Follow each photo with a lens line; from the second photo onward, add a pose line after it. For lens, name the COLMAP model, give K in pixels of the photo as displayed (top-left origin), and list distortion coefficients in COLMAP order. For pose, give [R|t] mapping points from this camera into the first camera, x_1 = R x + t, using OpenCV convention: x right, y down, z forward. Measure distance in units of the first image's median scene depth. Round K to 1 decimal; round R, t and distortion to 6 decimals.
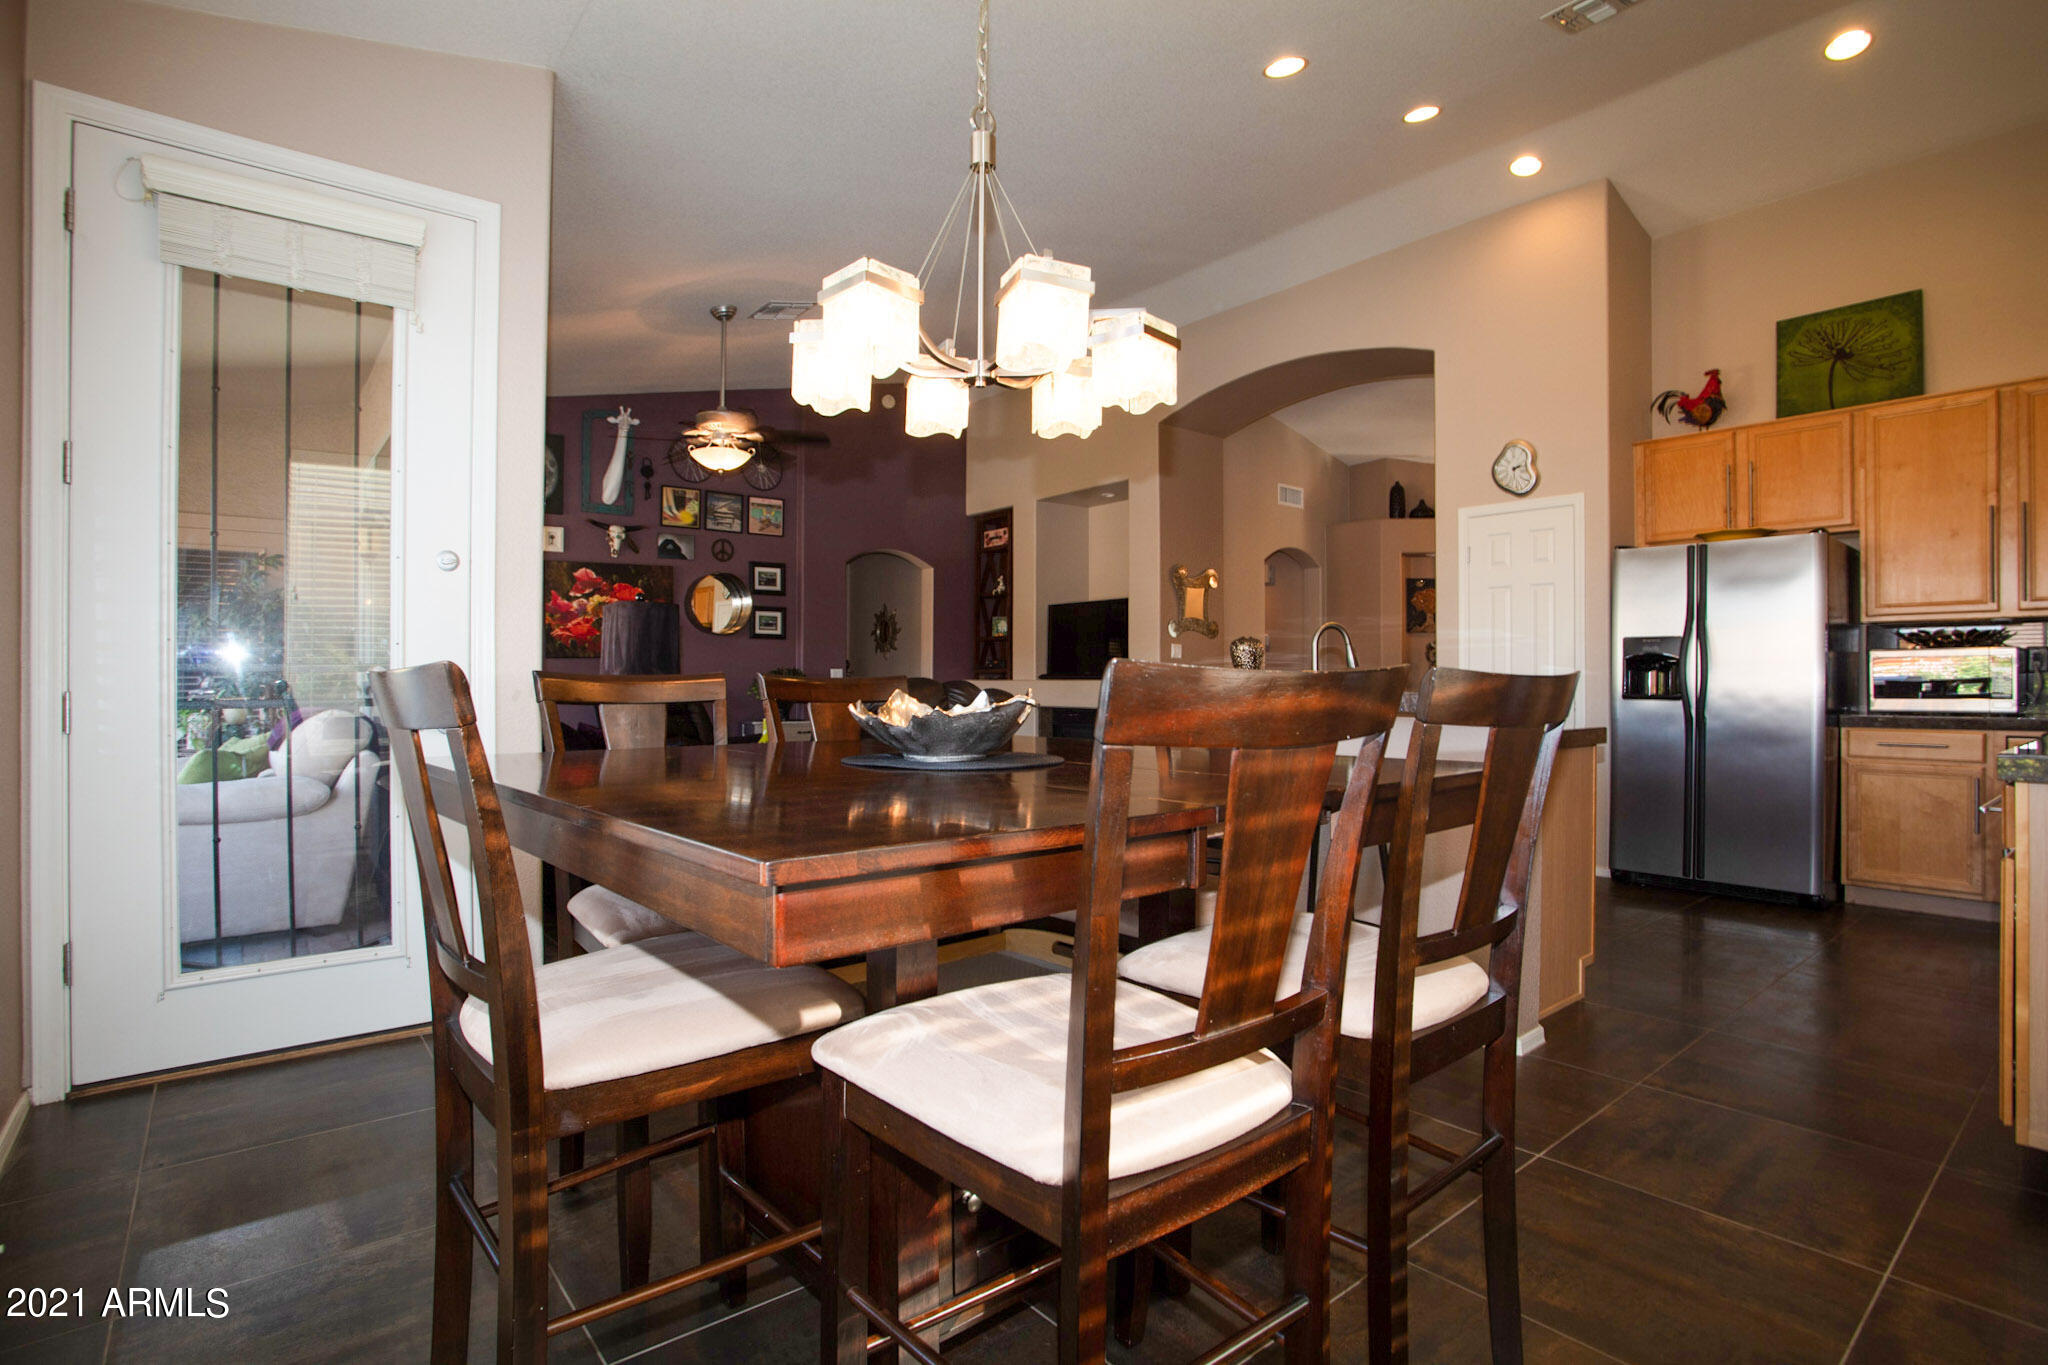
lens RADIAL K [[1001.5, 0, 1034.3], [0, 1001.5, 681.1], [0, 0, 1]] dist [-0.063803, 0.024217]
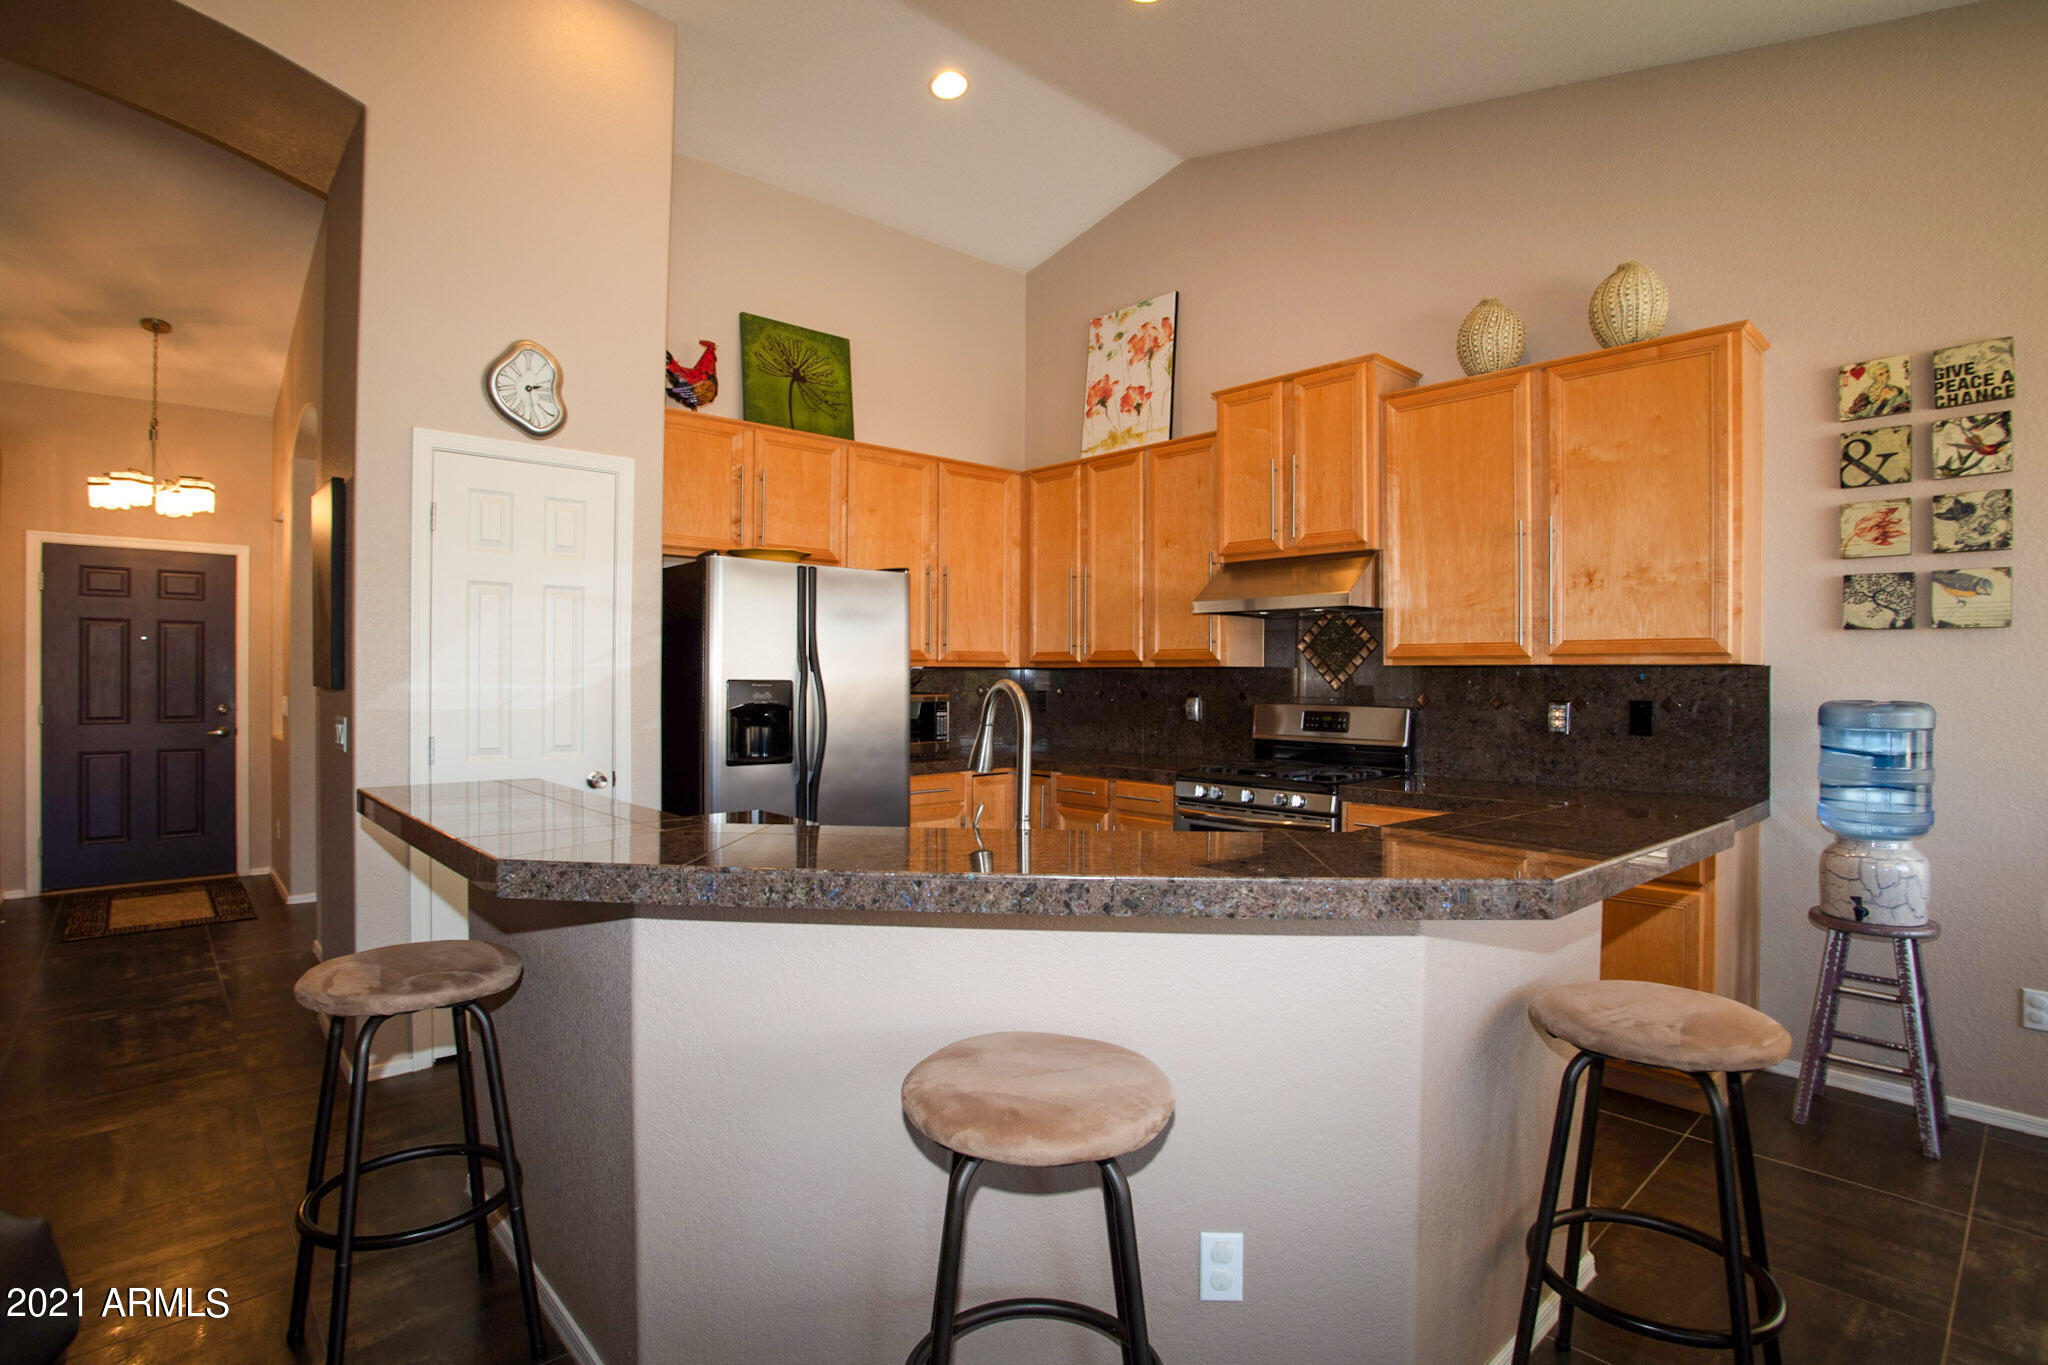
lens RADIAL K [[1001.5, 0, 1034.6], [0, 1001.5, 677.4], [0, 0, 1]] dist [-0.063803, 0.024217]
pose [[-0.045079, -0.004559, 0.998973, -0.122154], [-0.005047, 0.999978, 0.004336, -0.043854], [-0.998971, -0.004847, -0.045101, 0.710301]]
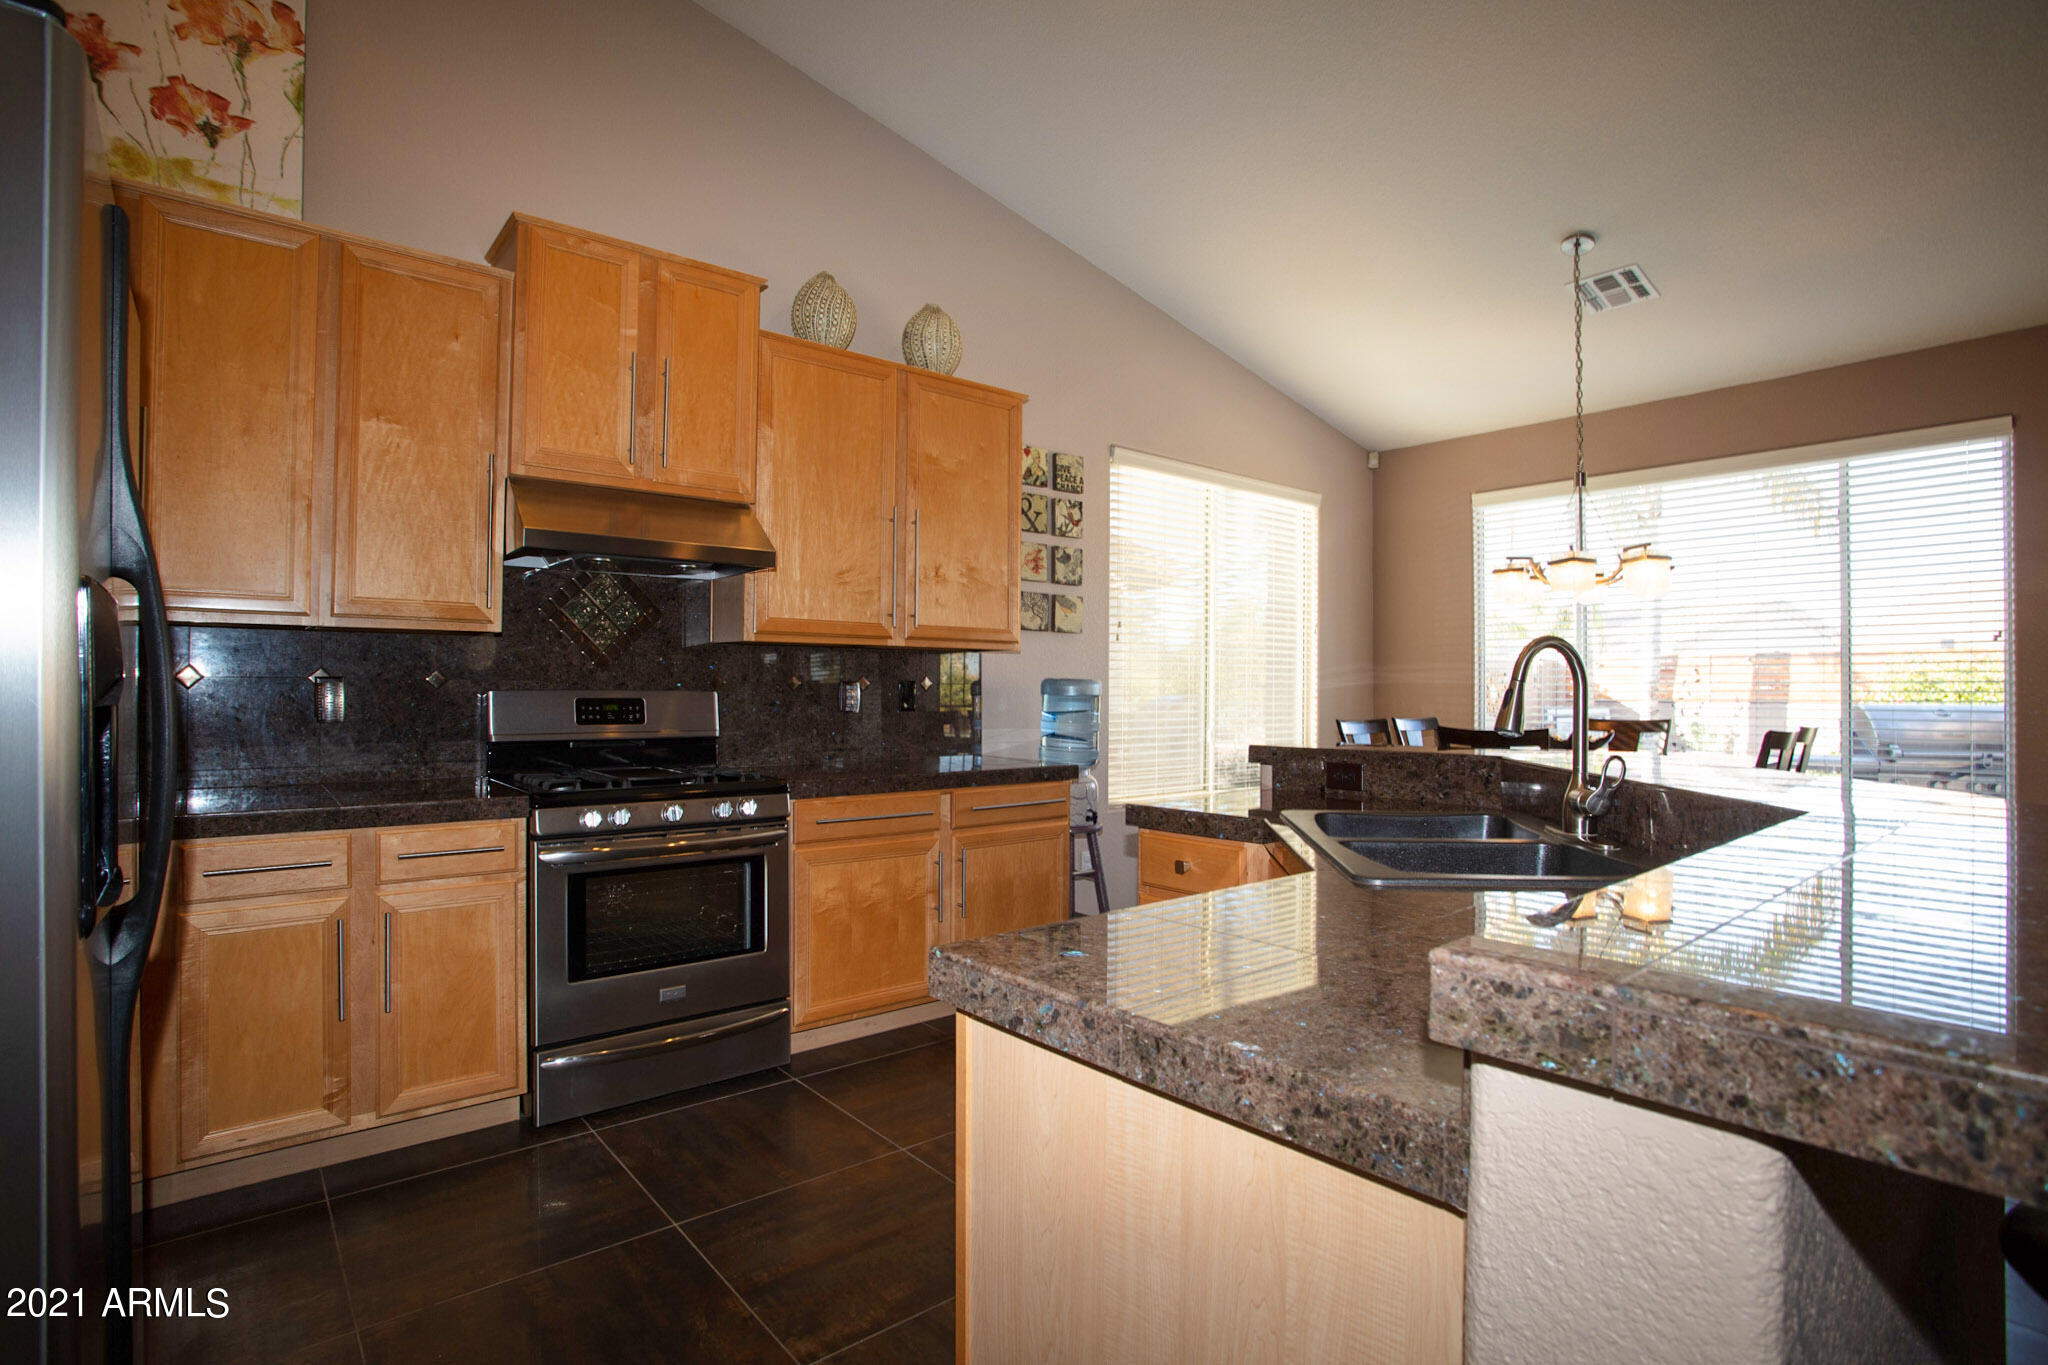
lens RADIAL K [[1001.5, 0, 1017.9], [0, 1001.5, 680.3], [0, 0, 1]] dist [-0.063803, 0.024217]
pose [[-0.999805, -0.010978, 0.016395, 0.376401], [-0.011074, 0.999922, -0.005778, -0.025695], [-0.016330, -0.005959, -0.999849, 1.023680]]
